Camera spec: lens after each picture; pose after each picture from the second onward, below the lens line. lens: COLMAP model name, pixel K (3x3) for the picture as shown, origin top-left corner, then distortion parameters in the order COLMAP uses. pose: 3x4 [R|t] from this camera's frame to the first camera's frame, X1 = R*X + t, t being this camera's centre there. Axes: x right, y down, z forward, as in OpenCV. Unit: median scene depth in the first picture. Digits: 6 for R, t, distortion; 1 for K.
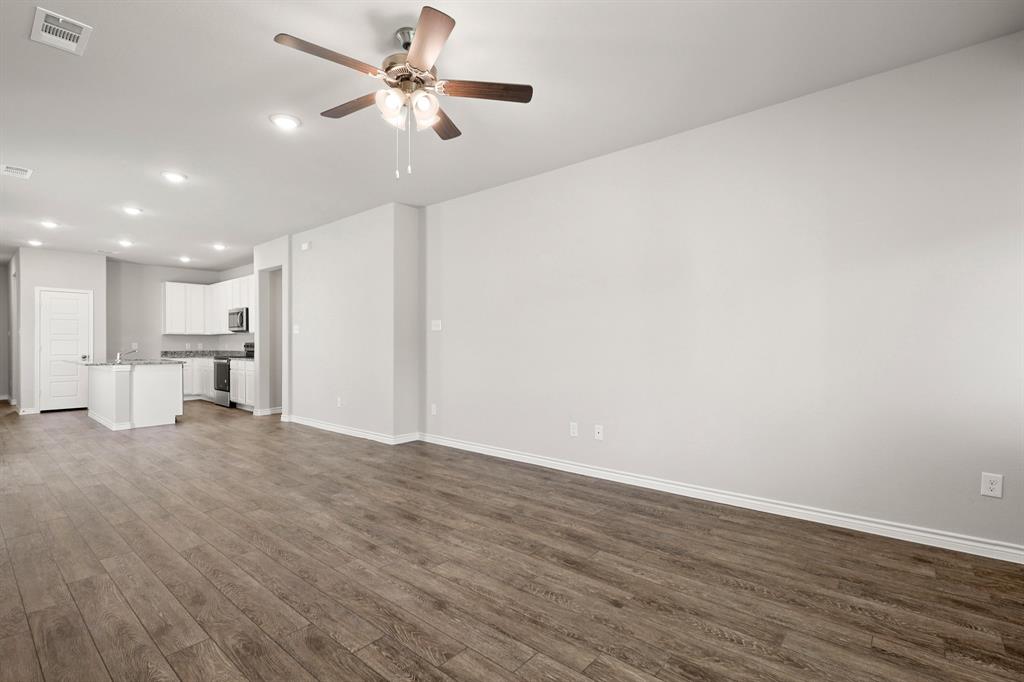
lens RADIAL K [[479.9, 0, 510.0], [0, 479.9, 344.9], [0, 0, 1]] dist [0.000951, 0.000807]
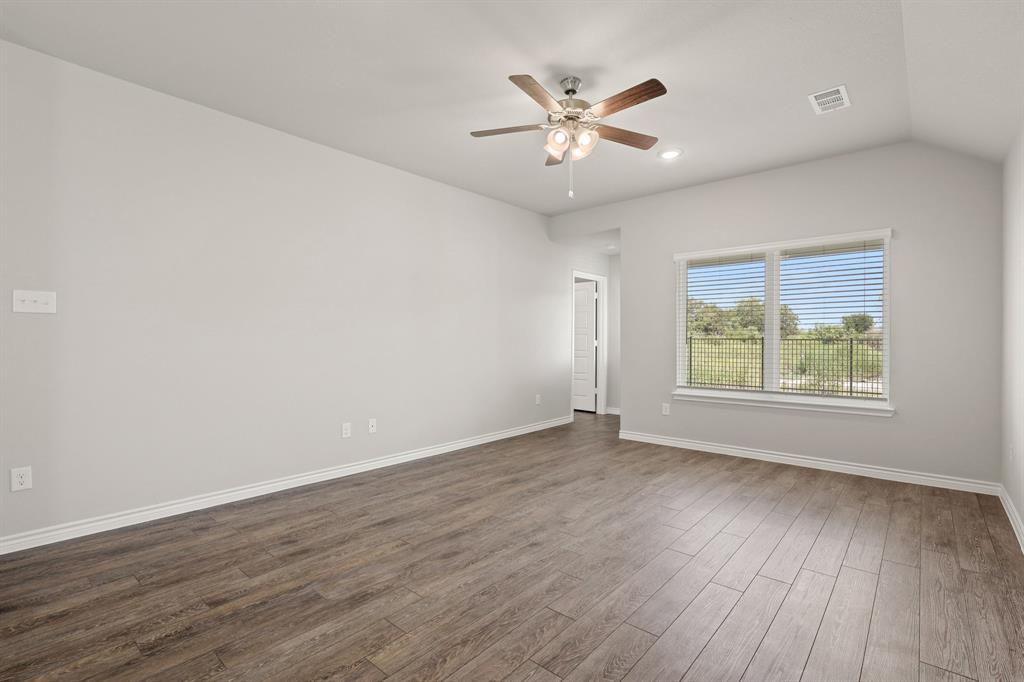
lens RADIAL K [[478.4, 0, 509.7], [0, 478.4, 336.0], [0, 0, 1]] dist [0.001538, 0.000441]
pose [[0.004076, 0.011688, 0.999923, -0.621477], [0.002202, 0.999929, -0.011697, 0.000137], [-0.999989, 0.002250, 0.004050, 0.505606]]
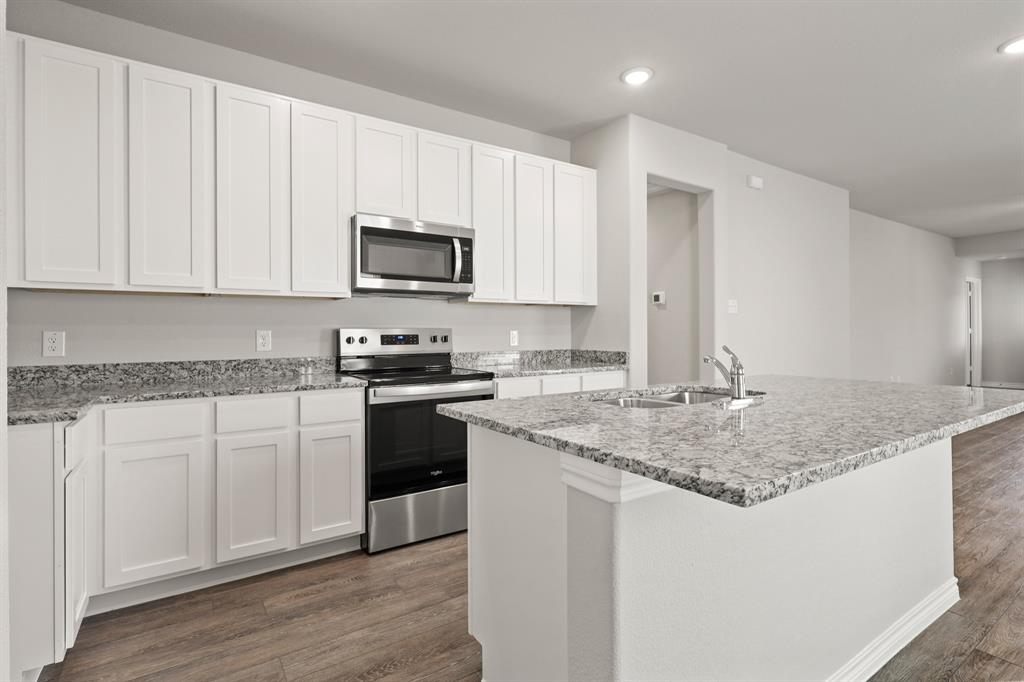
lens RADIAL K [[470.6, 0, 511.7], [0, 470.6, 332.9], [0, 0, 1]] dist [-0.000521, -0.000068]
pose [[0.269397, -0.001738, 0.963028, -1.166815], [0.008735, 0.999962, -0.000639, -0.001483], [-0.962990, 0.008584, 0.269401, 1.170449]]
